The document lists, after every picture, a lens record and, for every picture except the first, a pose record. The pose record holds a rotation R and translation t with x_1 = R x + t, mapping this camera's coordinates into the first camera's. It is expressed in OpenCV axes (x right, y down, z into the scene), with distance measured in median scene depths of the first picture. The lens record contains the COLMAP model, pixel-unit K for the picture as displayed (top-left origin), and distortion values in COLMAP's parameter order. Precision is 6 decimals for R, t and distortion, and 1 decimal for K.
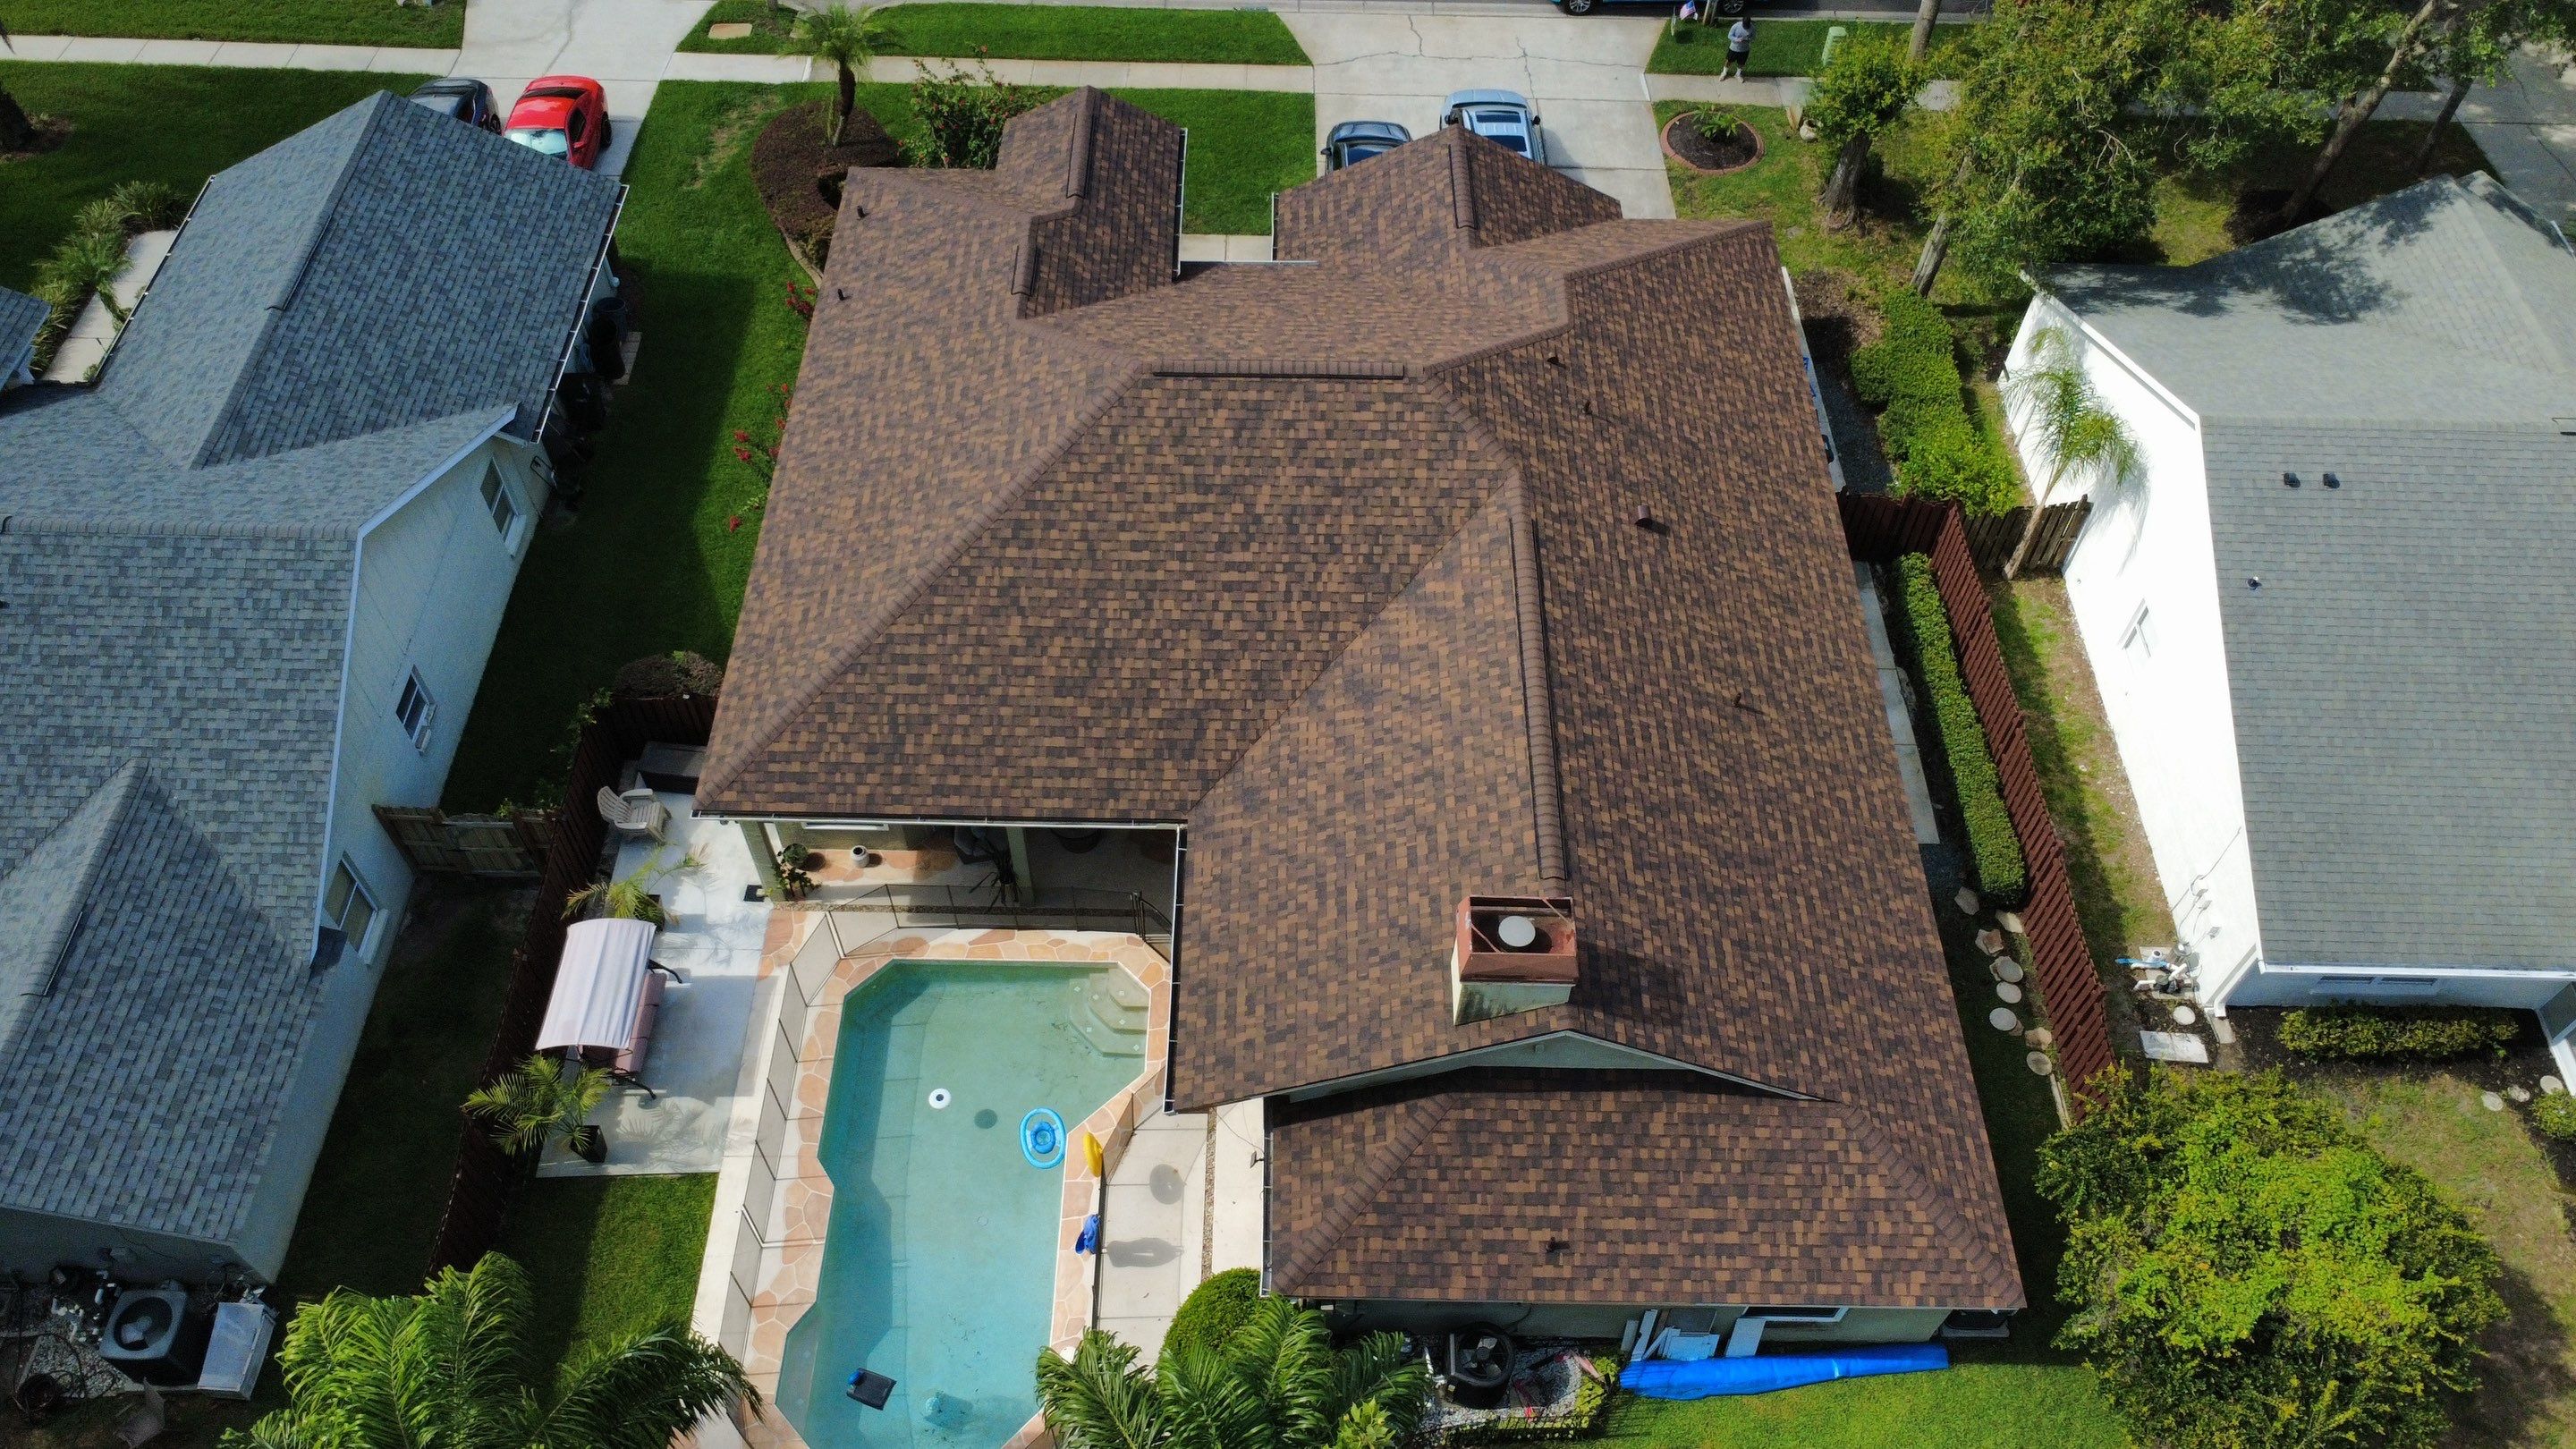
lens RADIAL K [[1873.8, 0, 1286.7], [0, 1873.8, 719.7], [0, 0, 1]] dist [-0.003399, 0.005858]
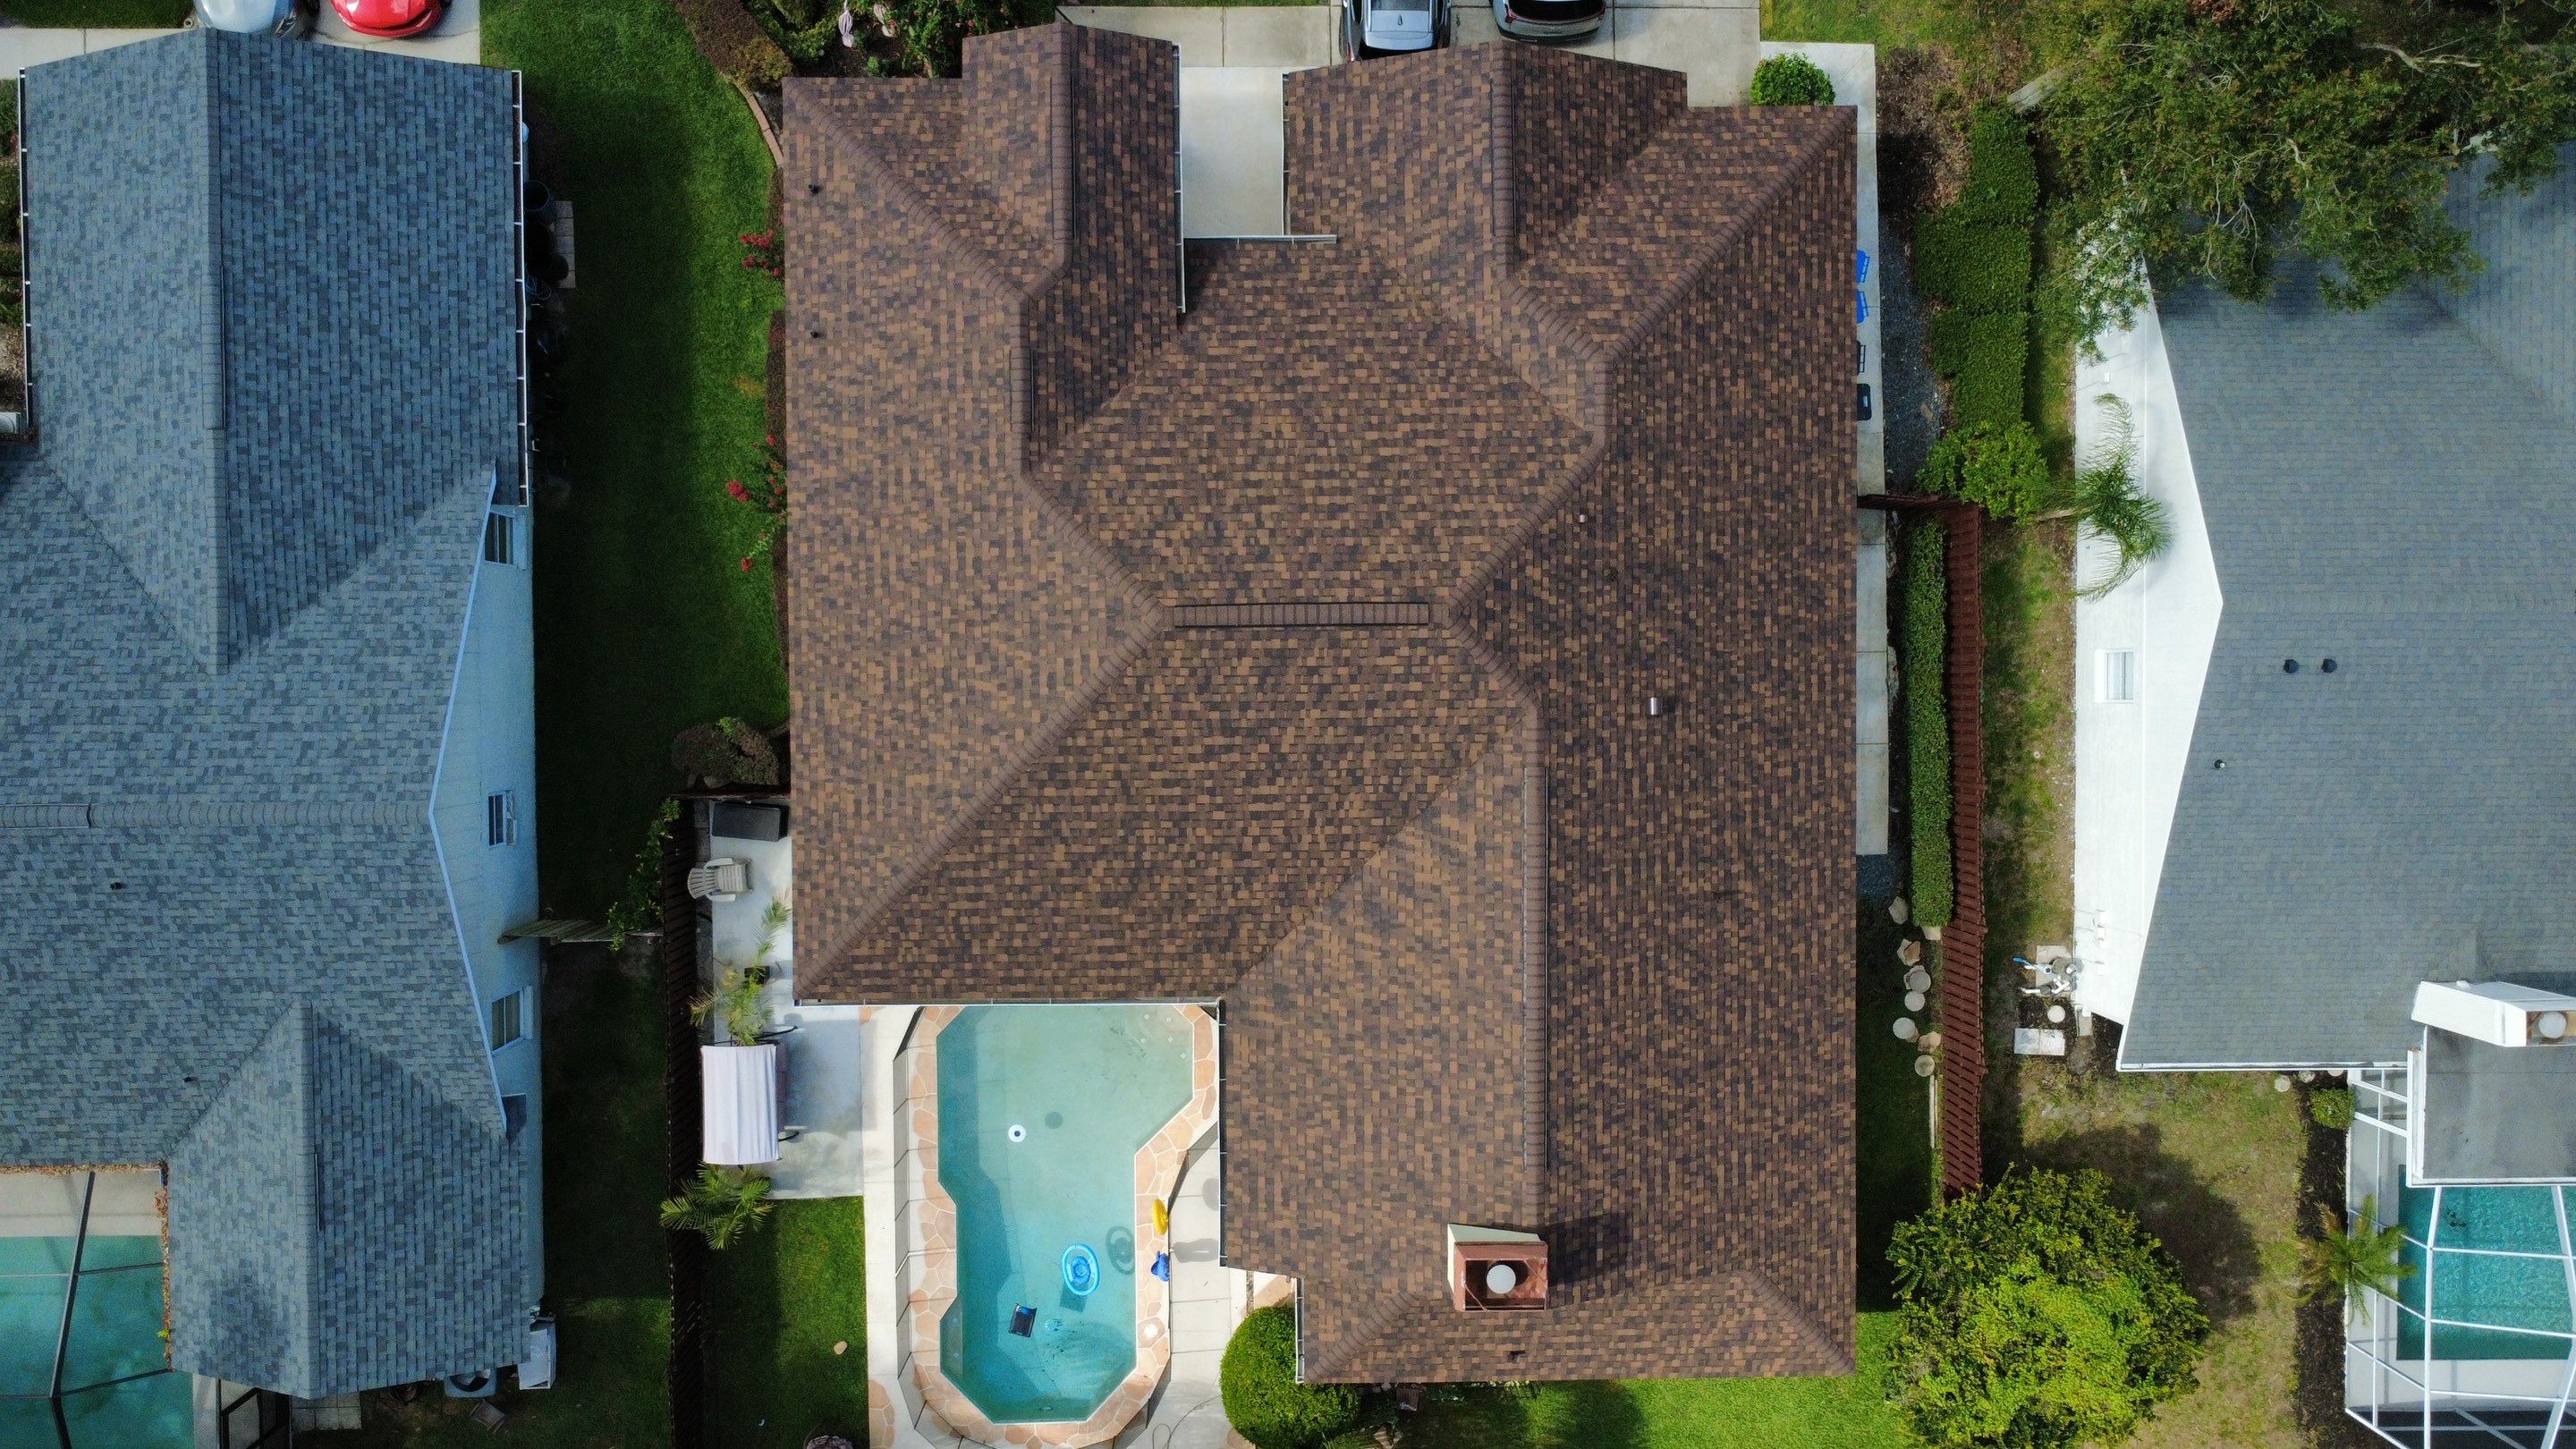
lens RADIAL K [[1873.8, 0, 1287.7], [0, 1873.8, 718.2], [0, 0, 1]] dist [-0.003399, 0.005858]
pose [[0.999851, -0.013864, 0.010275, -0.023306], [0.004369, 0.779415, 0.626492, -0.778801], [-0.016694, -0.626354, 0.779360, 0.202025]]
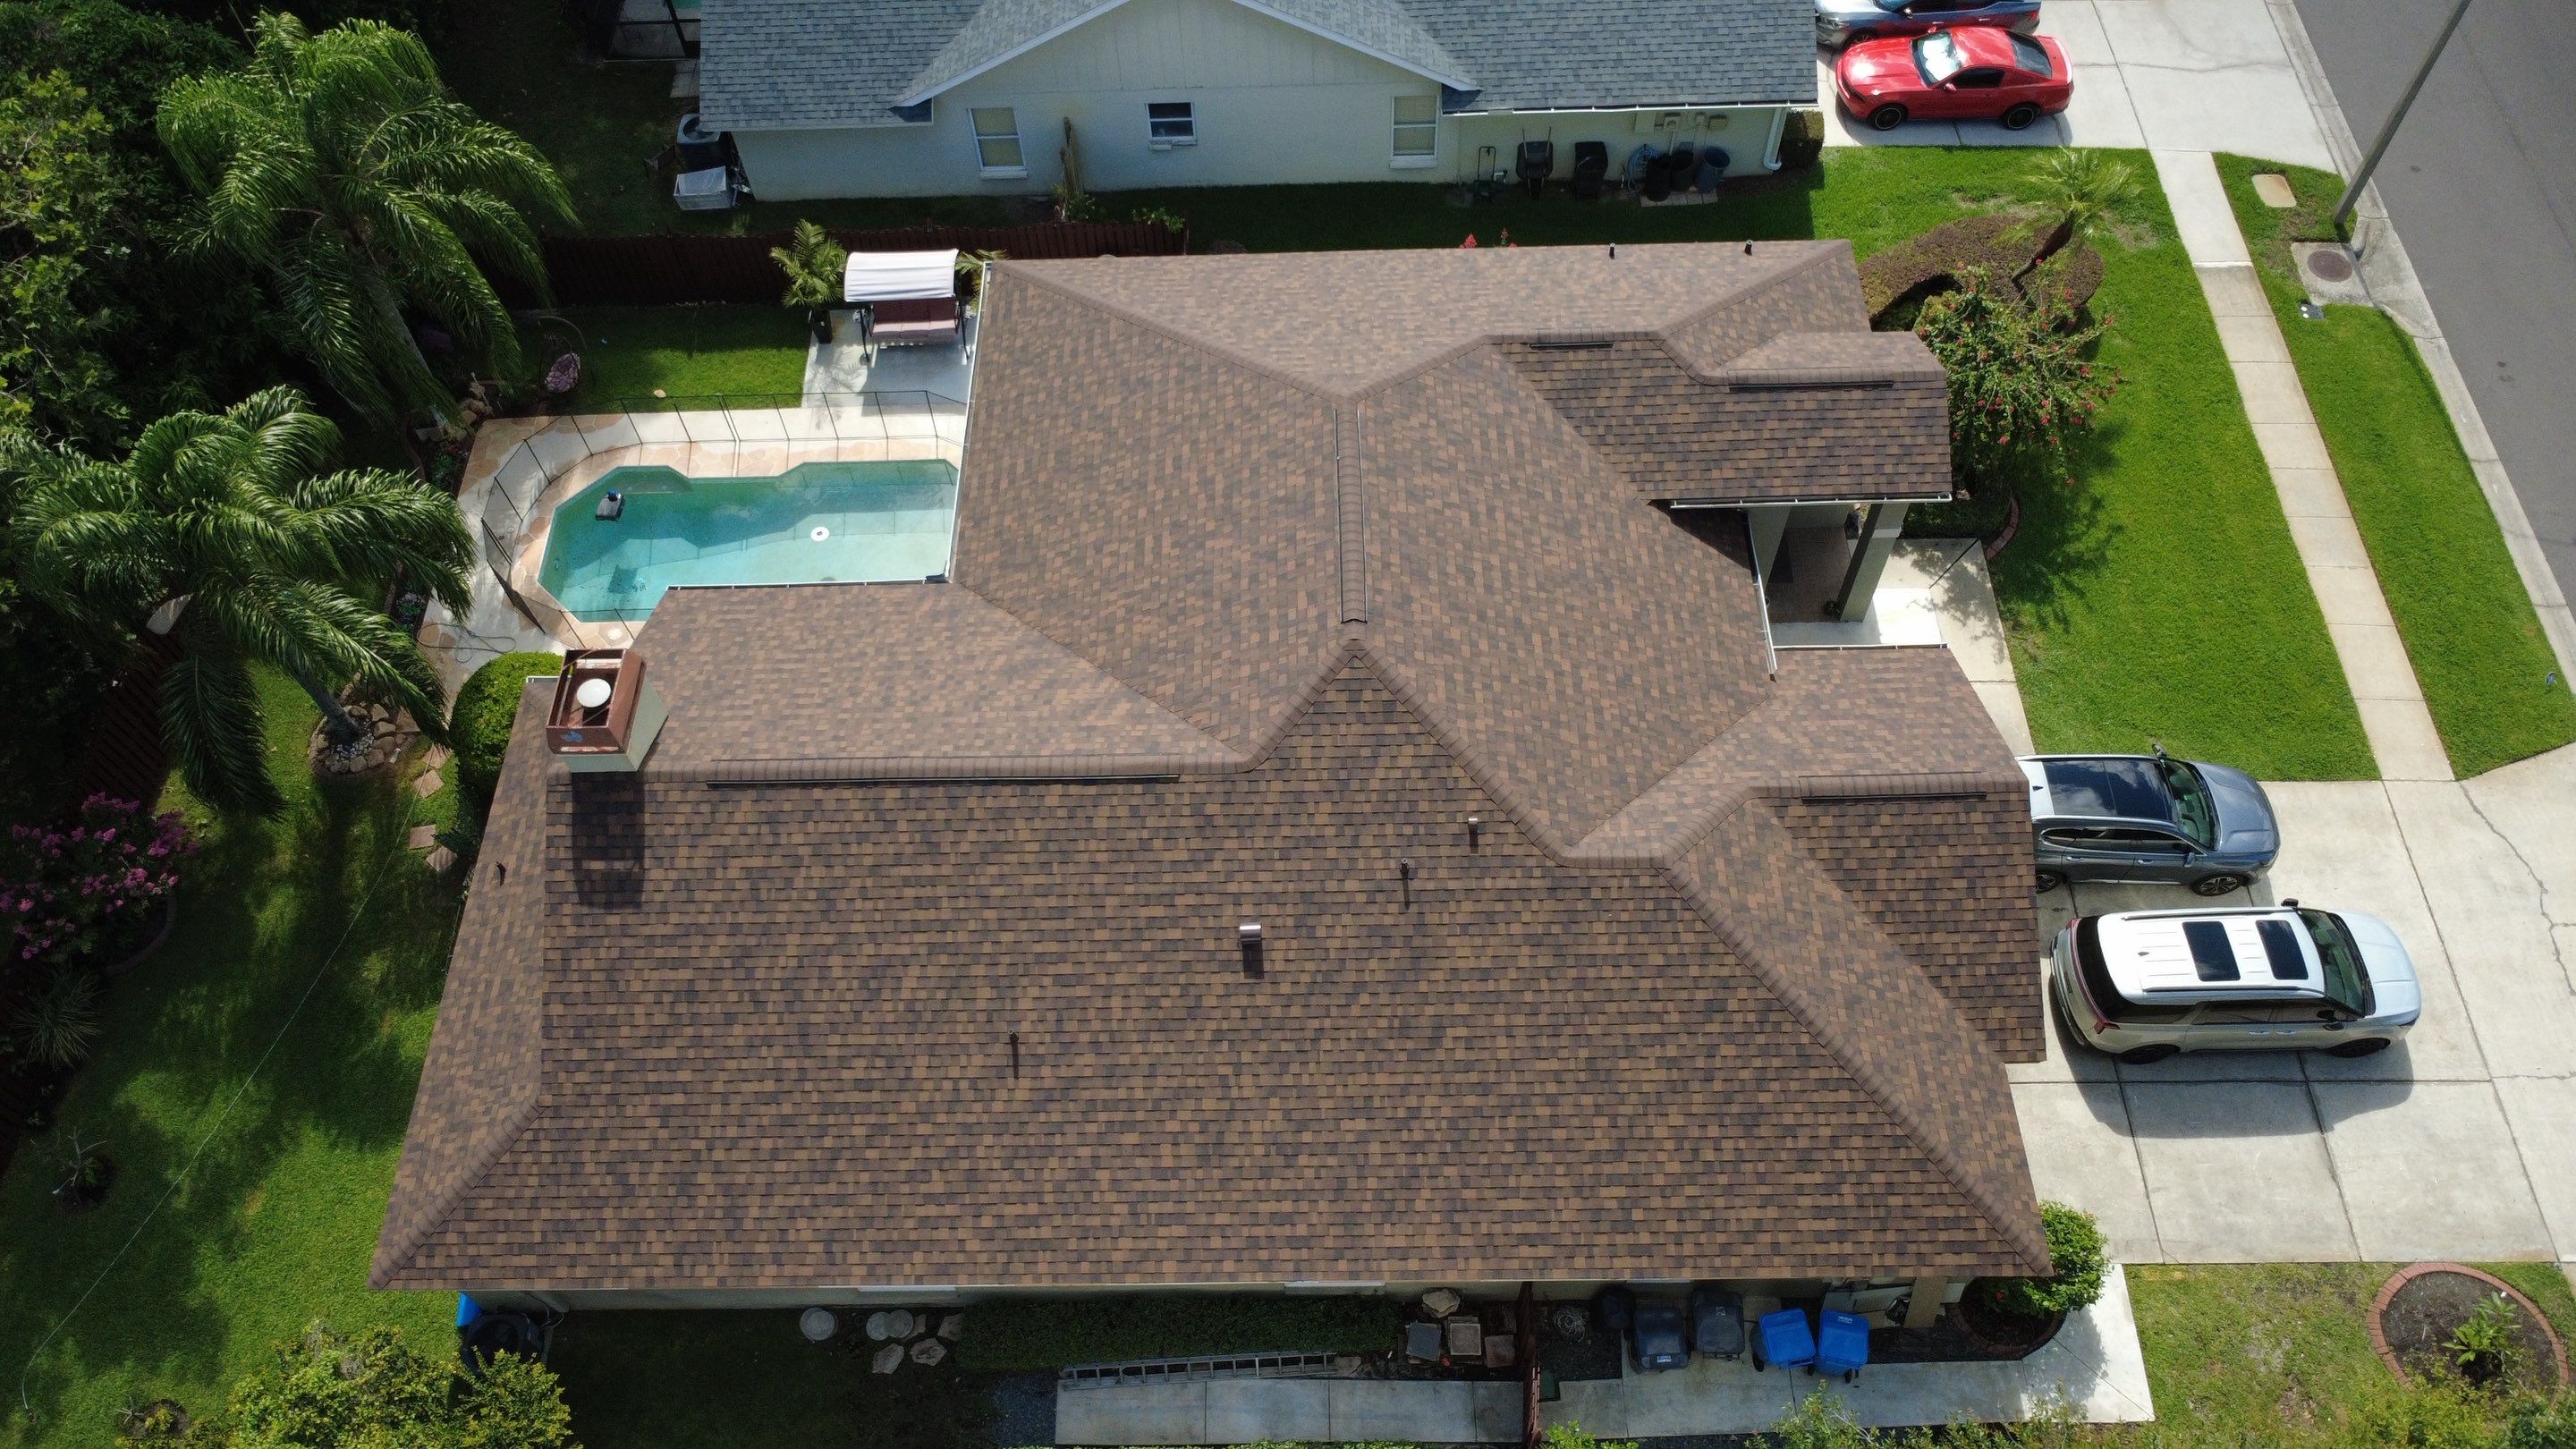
lens RADIAL K [[1873.8, 0, 1284.1], [0, 1873.8, 725.8], [0, 0, 1]] dist [-0.003399, 0.005858]
pose [[0.008770, 0.833326, -0.552712, 0.601480], [-0.772707, 0.356483, 0.525209, -0.619374], [0.634703, 0.422478, 0.647043, 0.439514]]
